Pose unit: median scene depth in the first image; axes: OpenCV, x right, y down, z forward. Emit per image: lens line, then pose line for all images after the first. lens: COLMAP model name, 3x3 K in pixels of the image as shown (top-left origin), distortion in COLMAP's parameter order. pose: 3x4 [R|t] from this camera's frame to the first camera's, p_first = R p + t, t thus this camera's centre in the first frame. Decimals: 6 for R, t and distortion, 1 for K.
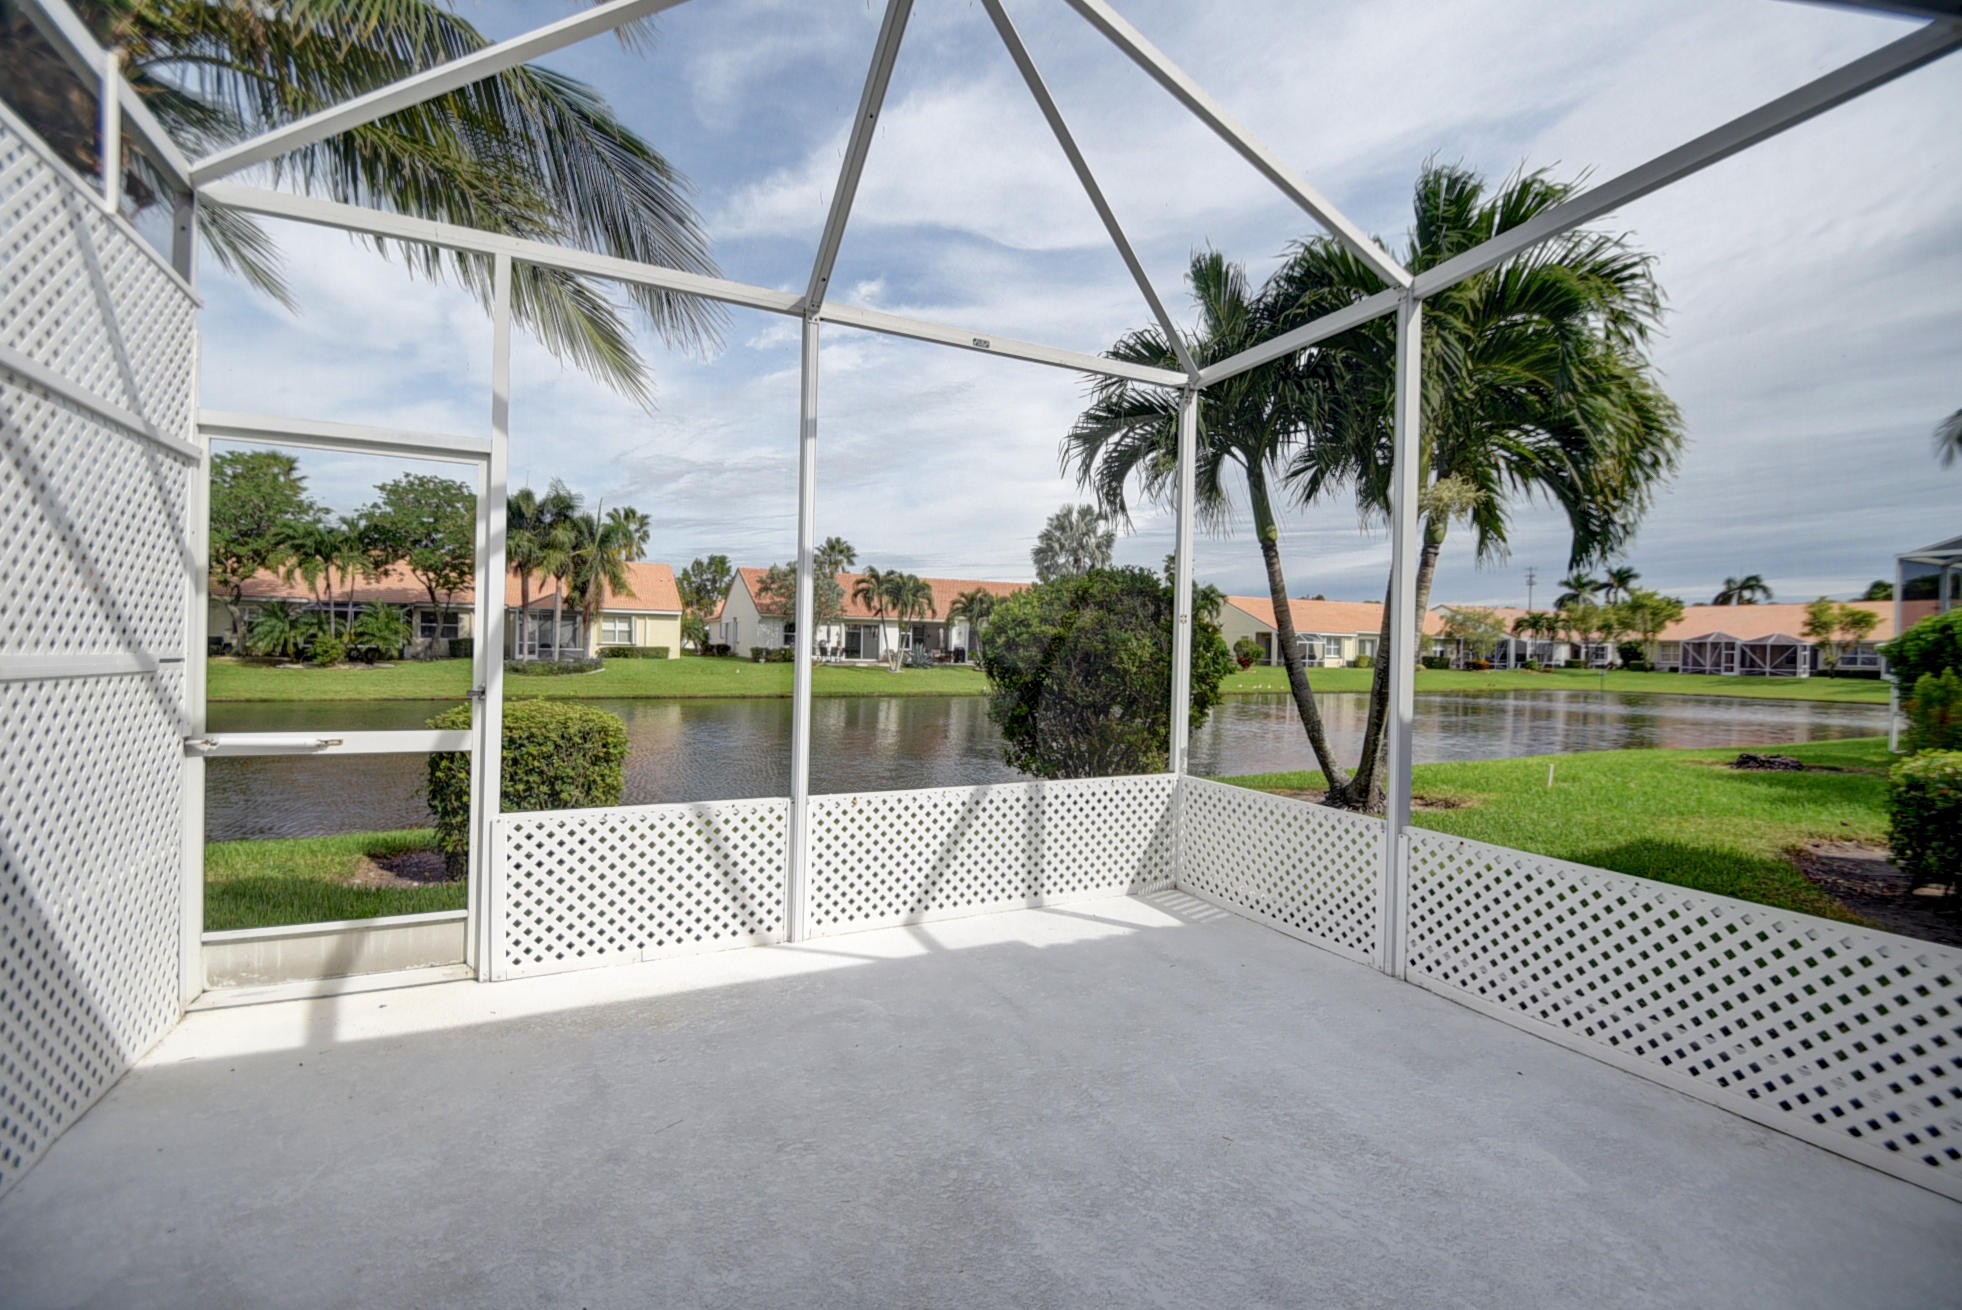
lens RADIAL K [[870.8, 0, 998.7], [0, 870.8, 650.4], [0, 0, 1]] dist [0.025527, -0.020102]
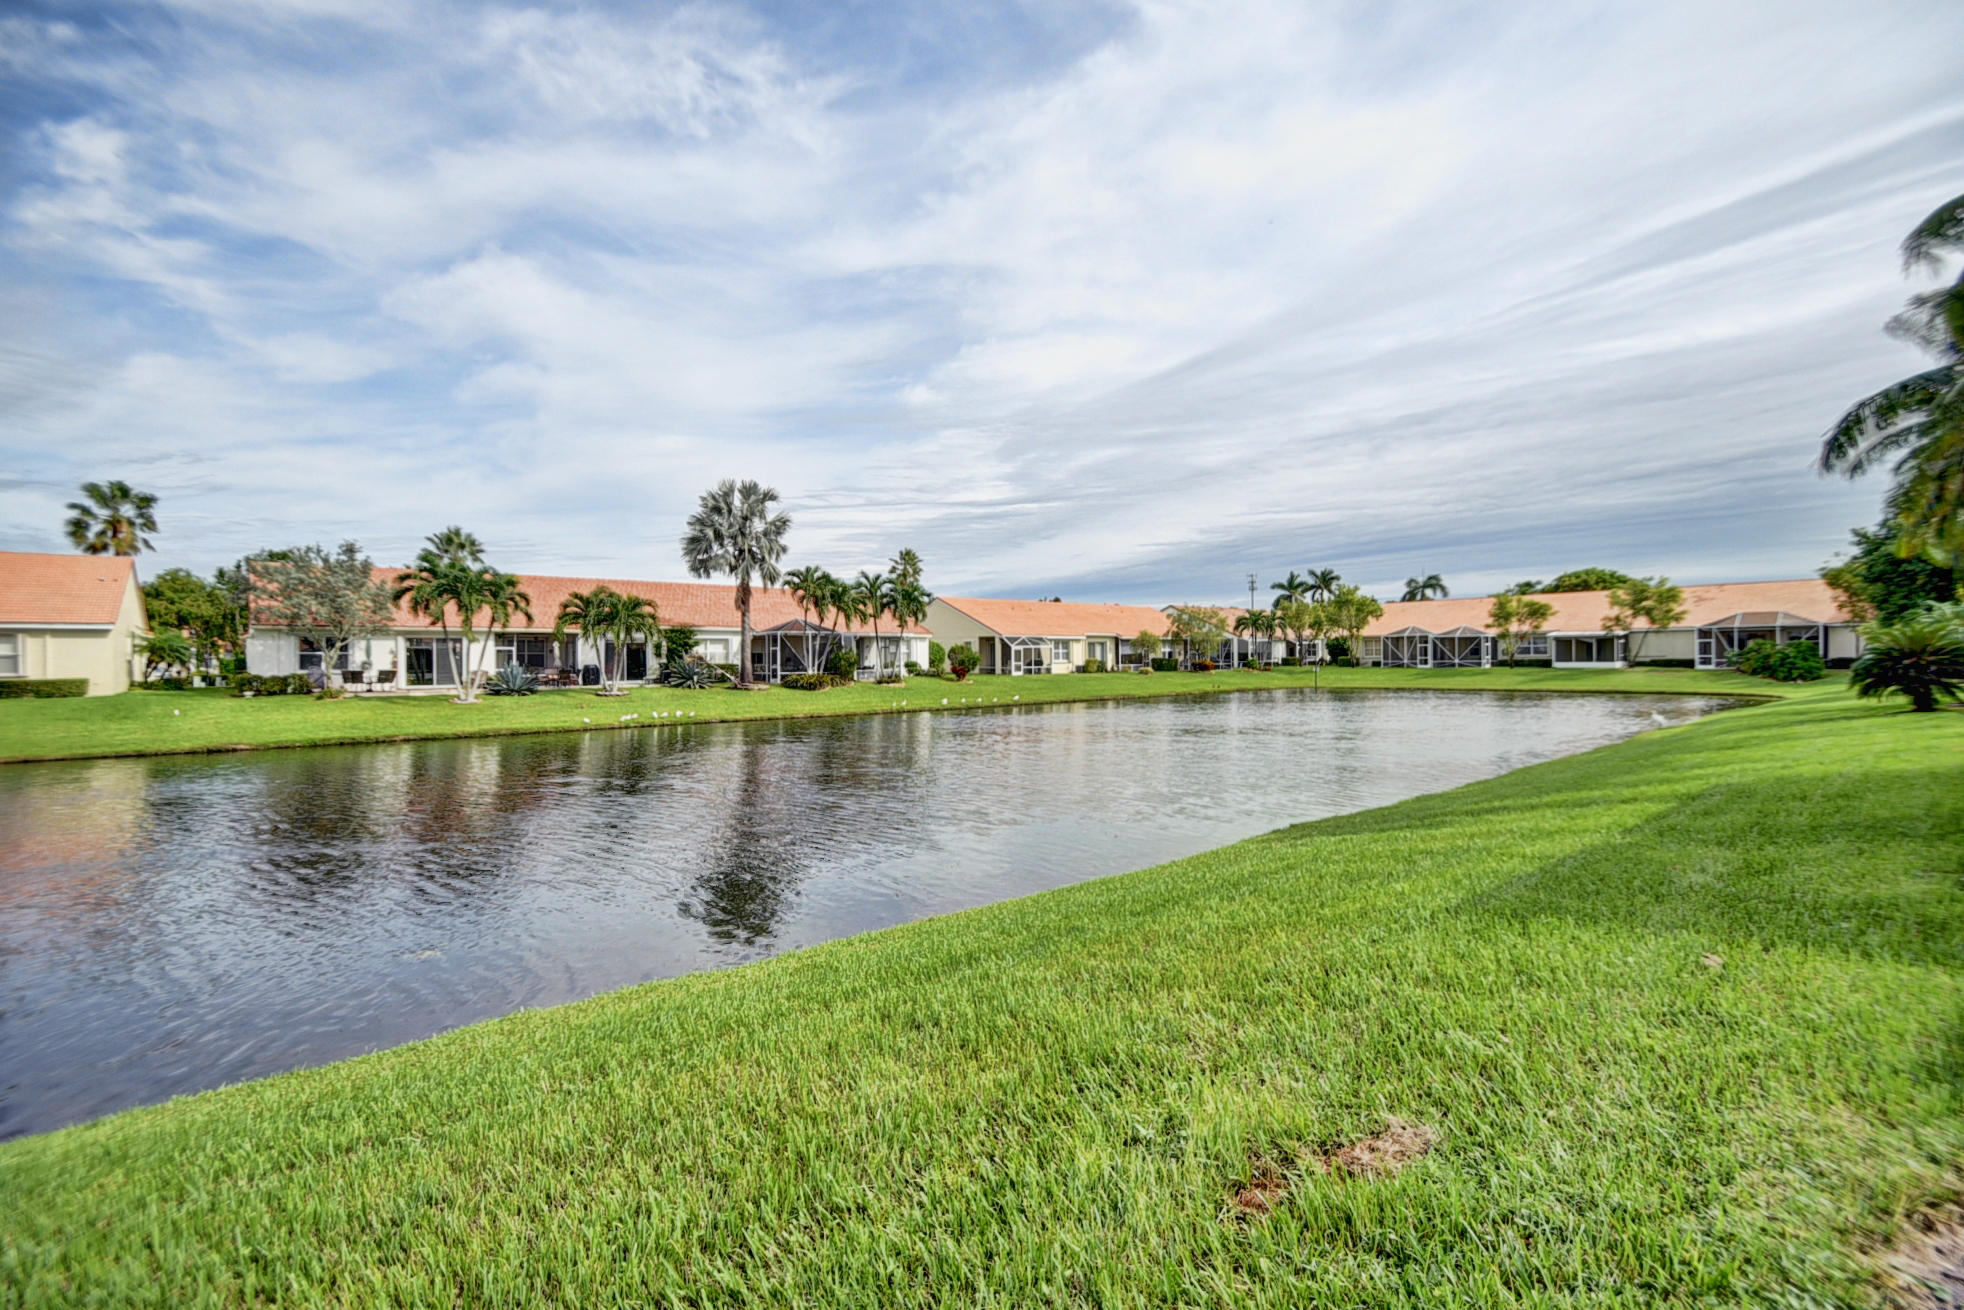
lens RADIAL K [[871.7, 0, 999.7], [0, 871.7, 650.4], [0, 0, 1]] dist [0.025527, -0.020102]
pose [[0.965705, -0.027419, 0.258191, 0.081883], [0.030502, 0.999503, -0.007944, 0.000684], [-0.257845, 0.015547, 0.966061, 0.127043]]
